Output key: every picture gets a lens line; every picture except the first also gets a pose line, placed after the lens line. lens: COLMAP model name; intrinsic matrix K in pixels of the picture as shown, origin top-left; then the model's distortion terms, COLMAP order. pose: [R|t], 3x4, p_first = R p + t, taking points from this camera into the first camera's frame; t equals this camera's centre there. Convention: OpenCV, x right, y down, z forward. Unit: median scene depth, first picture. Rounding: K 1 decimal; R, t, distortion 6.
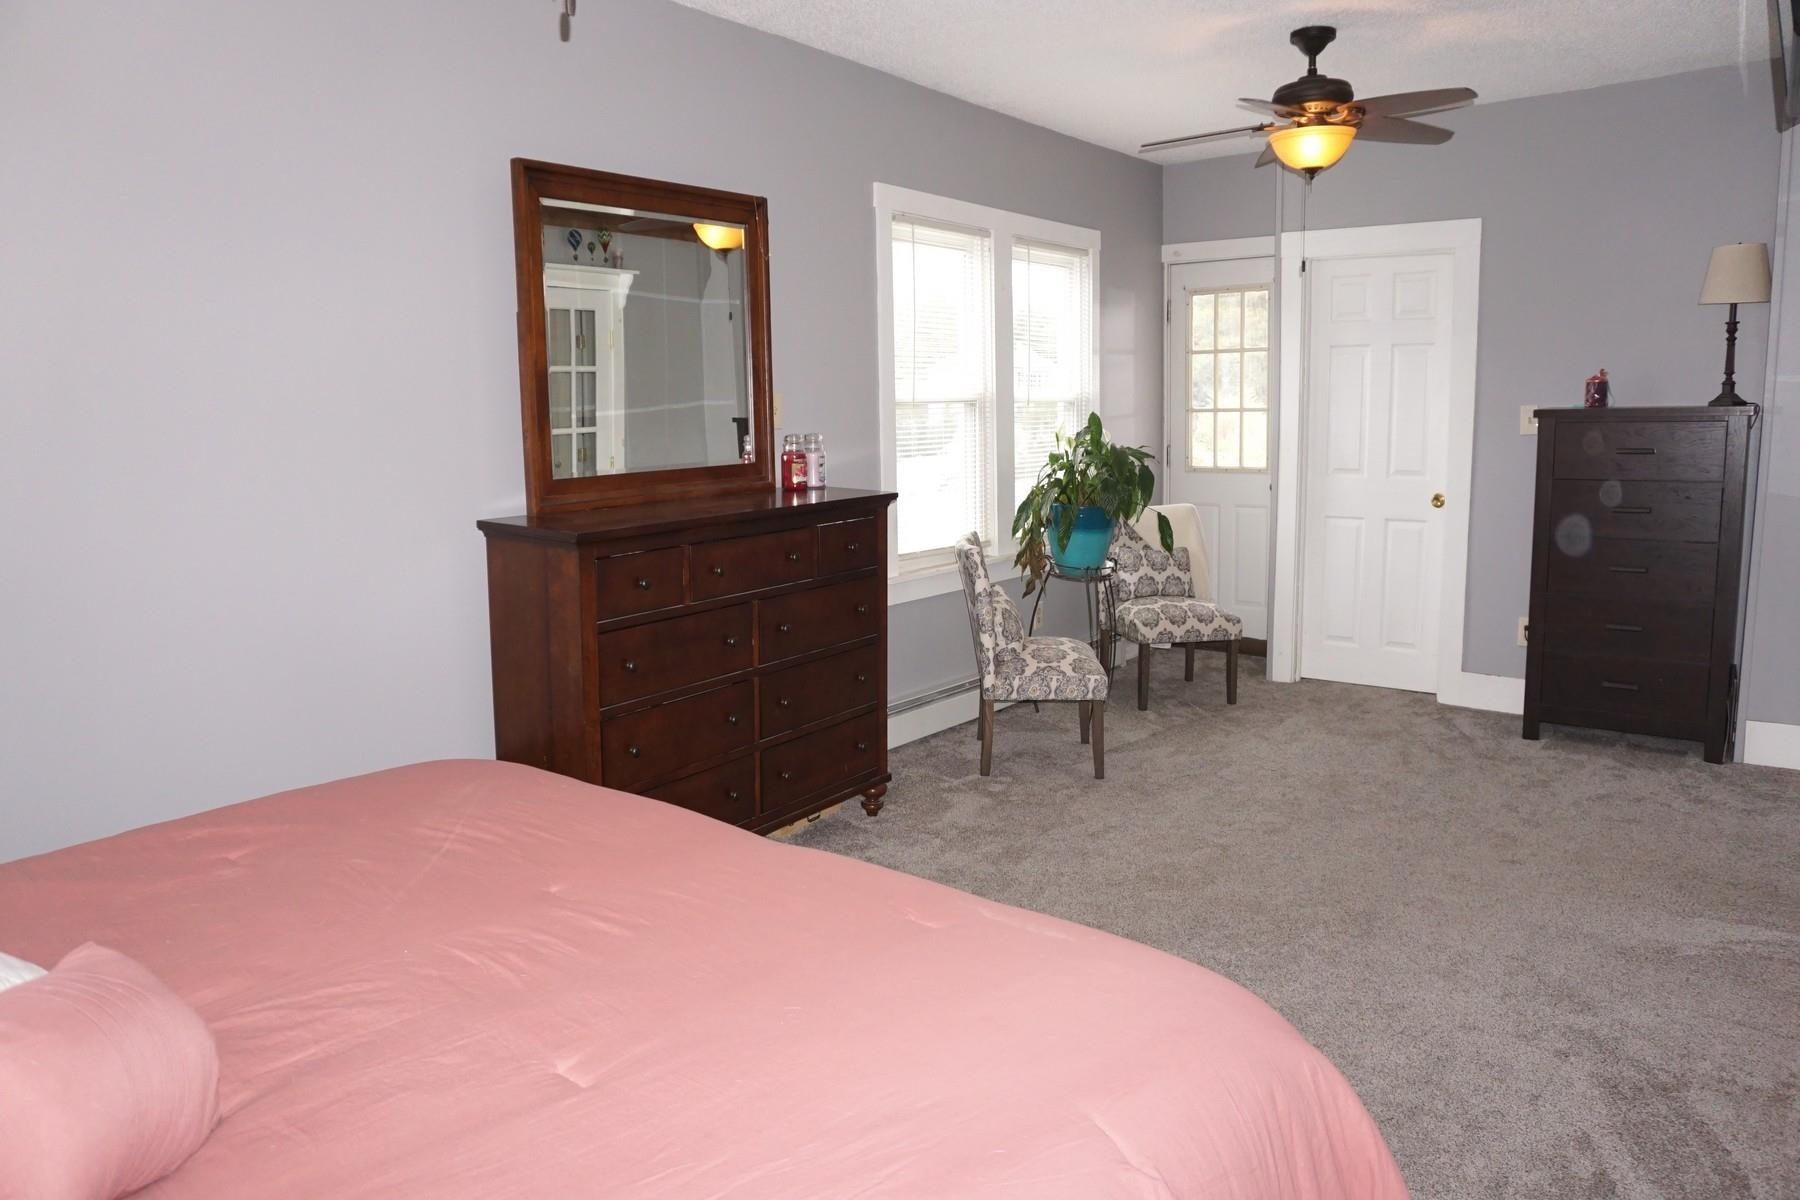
lens RADIAL K [[1220.0, 0, 900.5], [0, 1220.0, 563.1], [0, 0, 1]] dist [-0.034518, 0.004929]
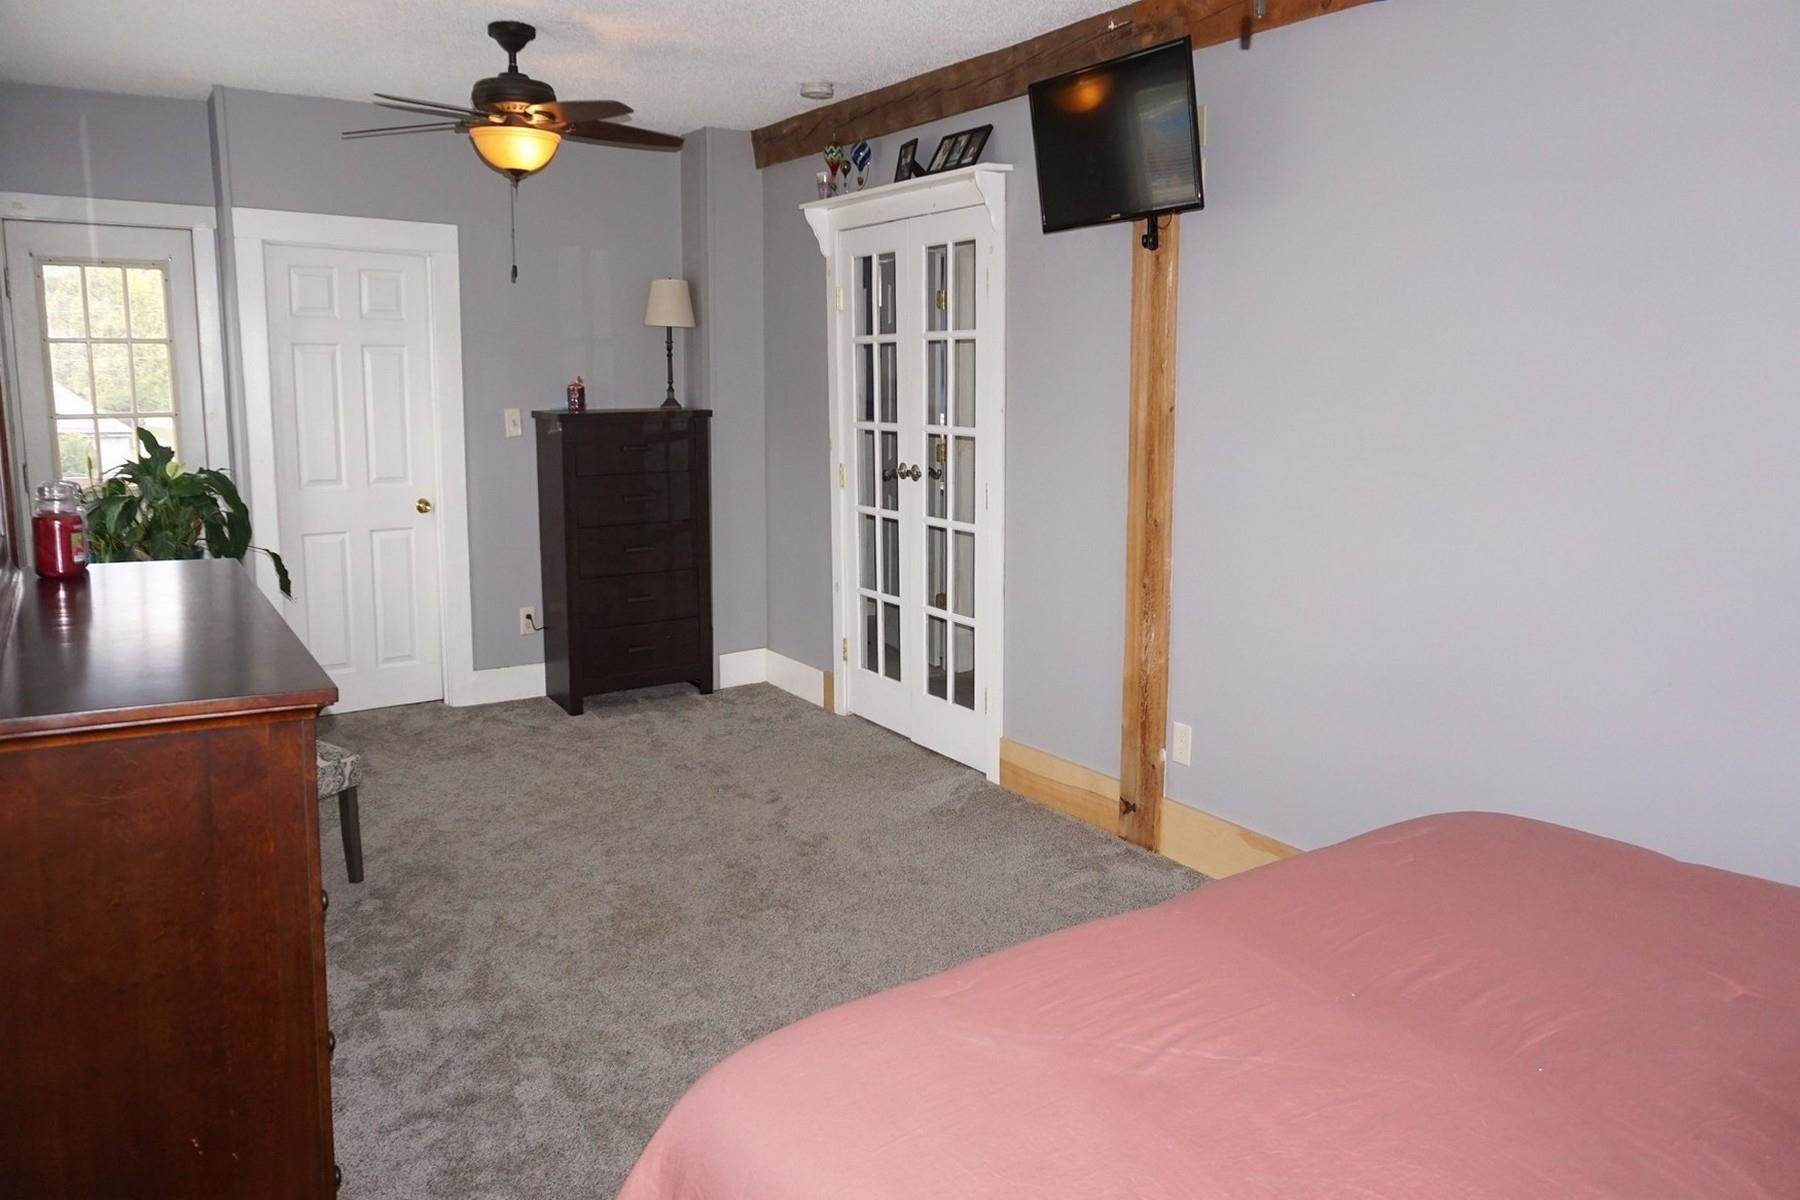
lens RADIAL K [[1231.7, 0, 900.8], [0, 1231.7, 532.4], [0, 0, 1]] dist [0.001964, 0.001199]
pose [[0.343411, -0.103595, 0.933455, -0.406856], [0.115902, 0.990975, 0.067339, -0.059387], [-0.932006, 0.085064, 0.352318, 0.324901]]
